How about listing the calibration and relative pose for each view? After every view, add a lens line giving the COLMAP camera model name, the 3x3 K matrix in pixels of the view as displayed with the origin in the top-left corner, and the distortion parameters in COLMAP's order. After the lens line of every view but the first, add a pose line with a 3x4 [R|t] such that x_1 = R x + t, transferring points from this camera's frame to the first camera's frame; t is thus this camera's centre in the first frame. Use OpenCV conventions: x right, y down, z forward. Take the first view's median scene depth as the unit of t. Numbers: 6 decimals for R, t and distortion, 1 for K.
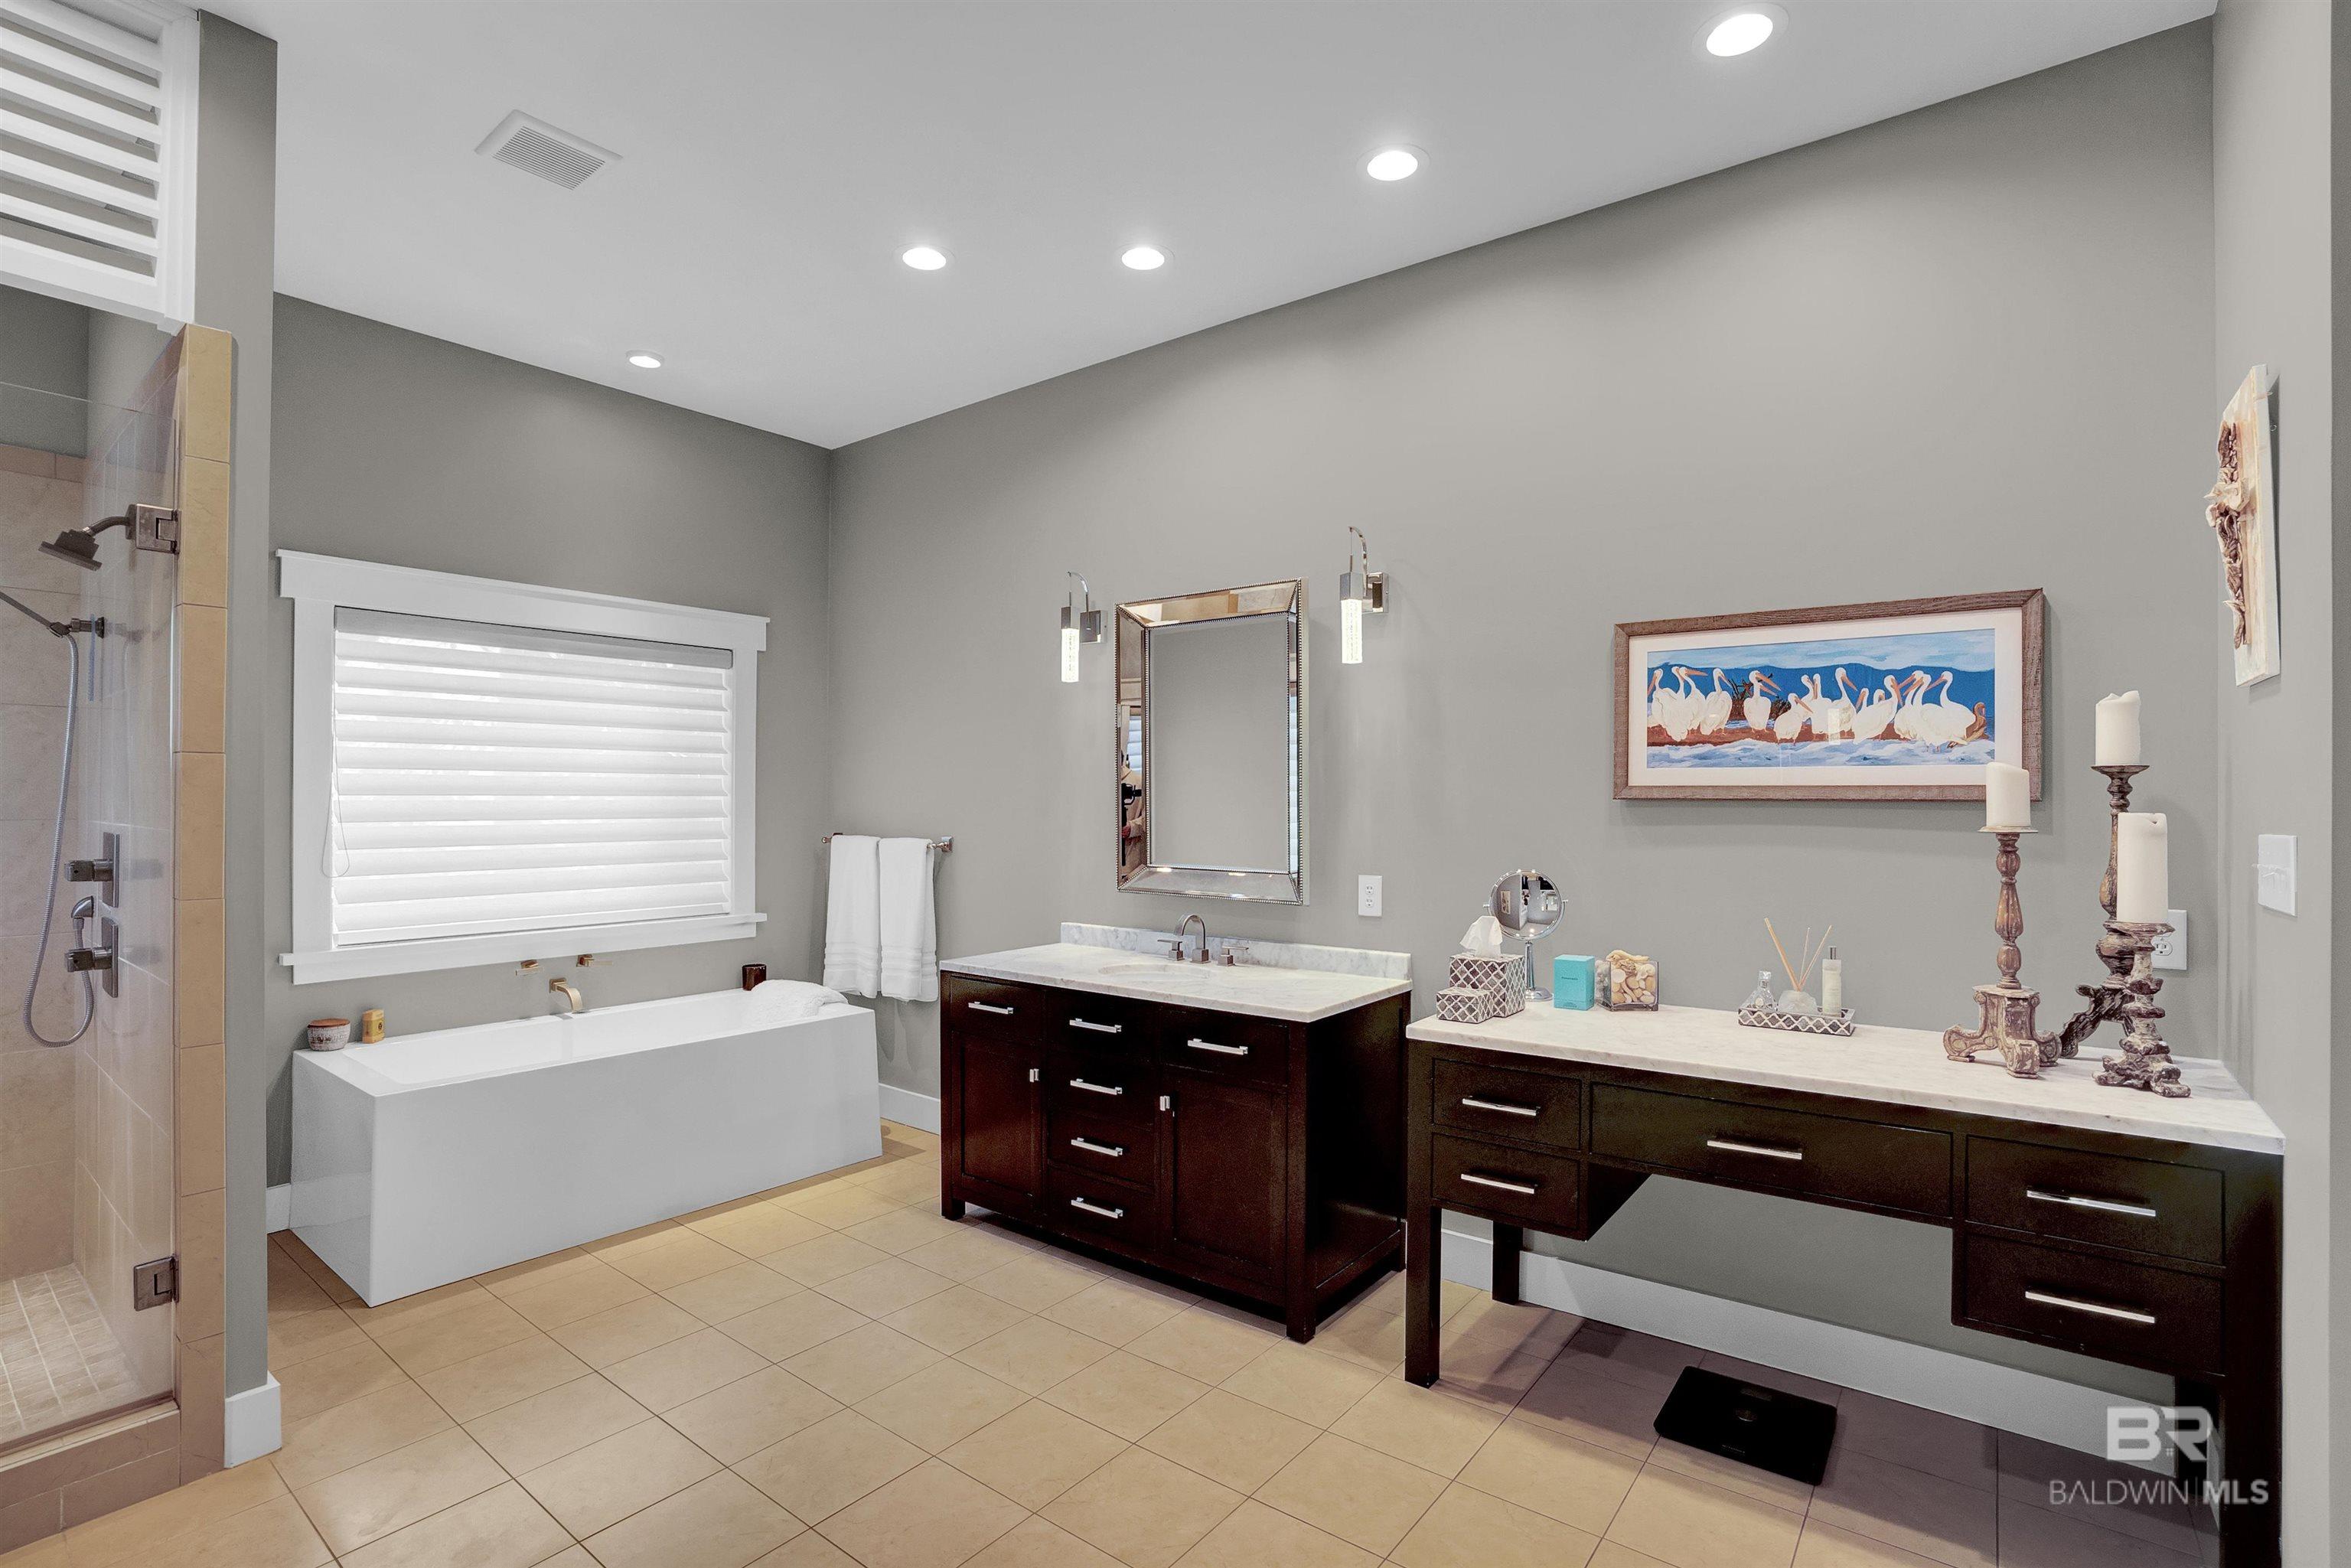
lens RADIAL K [[1090.0, 0, 1162.6], [0, 1090.0, 780.6], [0, 0, 1]] dist [-0.065578, 0.022454]
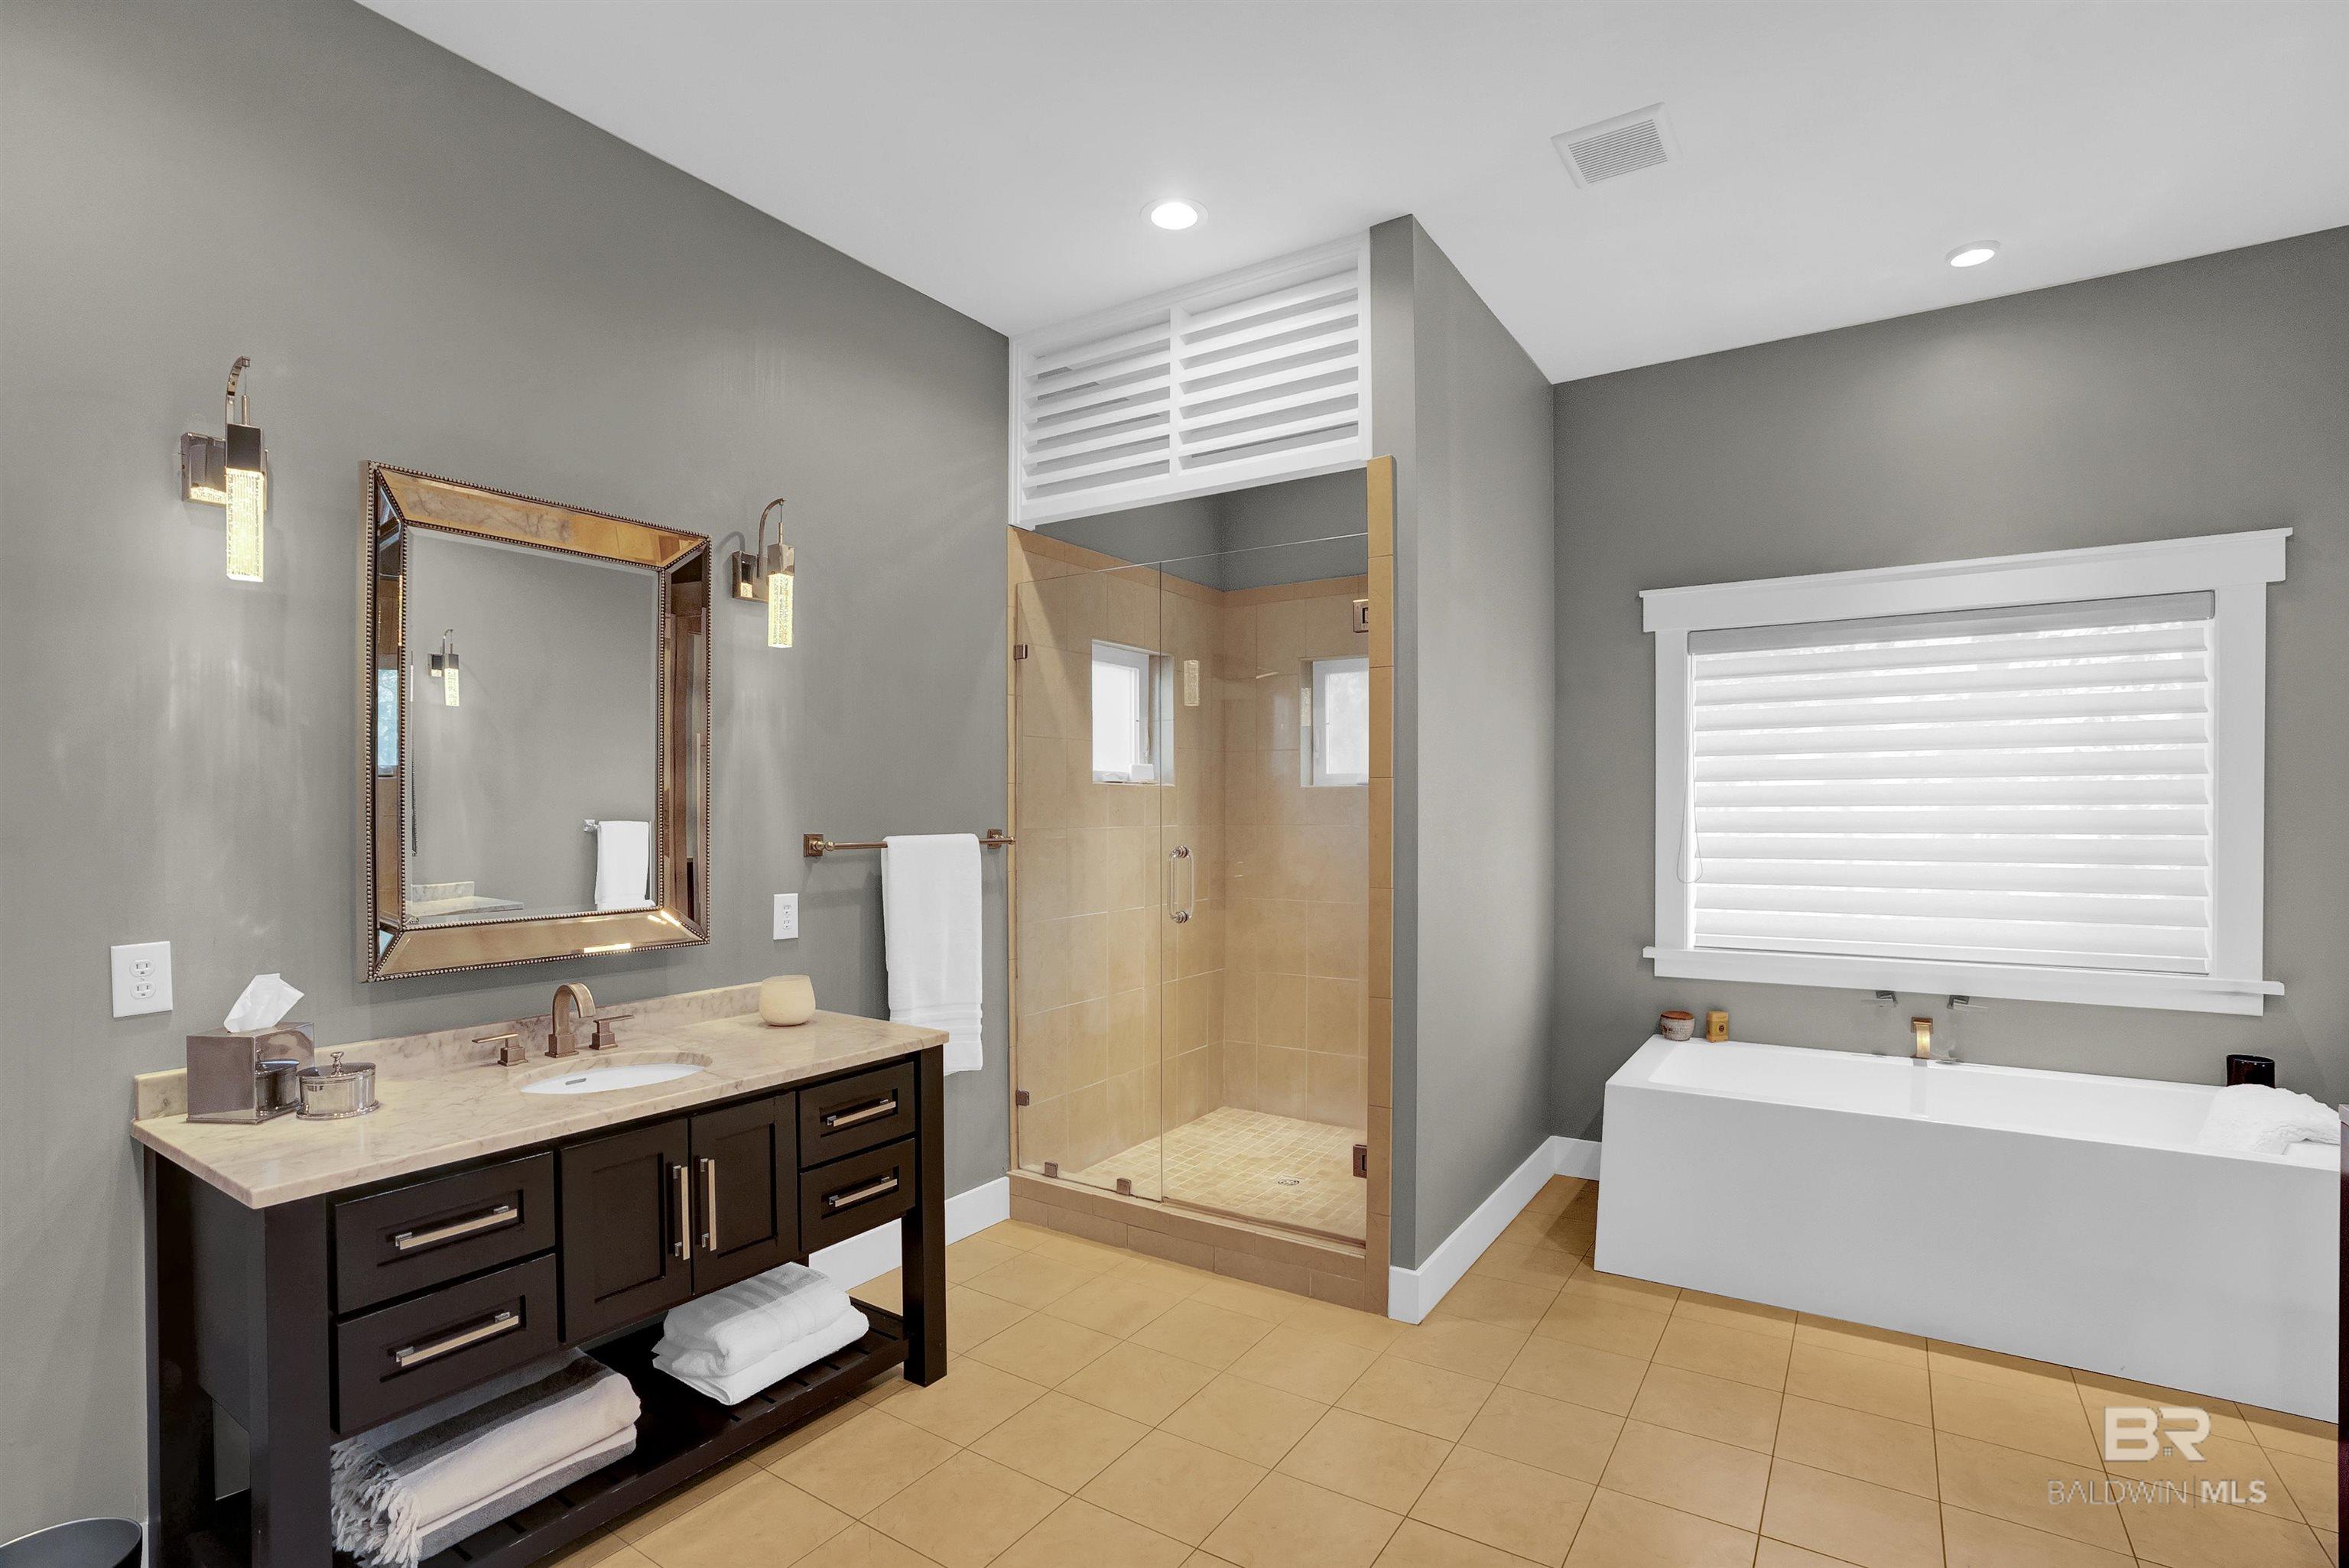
lens RADIAL K [[1089.0, 0, 1167.9], [0, 1089.0, 807.8], [0, 0, 1]] dist [-0.065578, 0.022454]
pose [[0.087528, -0.003006, -0.996158, 0.264439], [0.022035, 0.999757, -0.001080, 0.004115], [0.995918, -0.021855, 0.087572, 0.370467]]
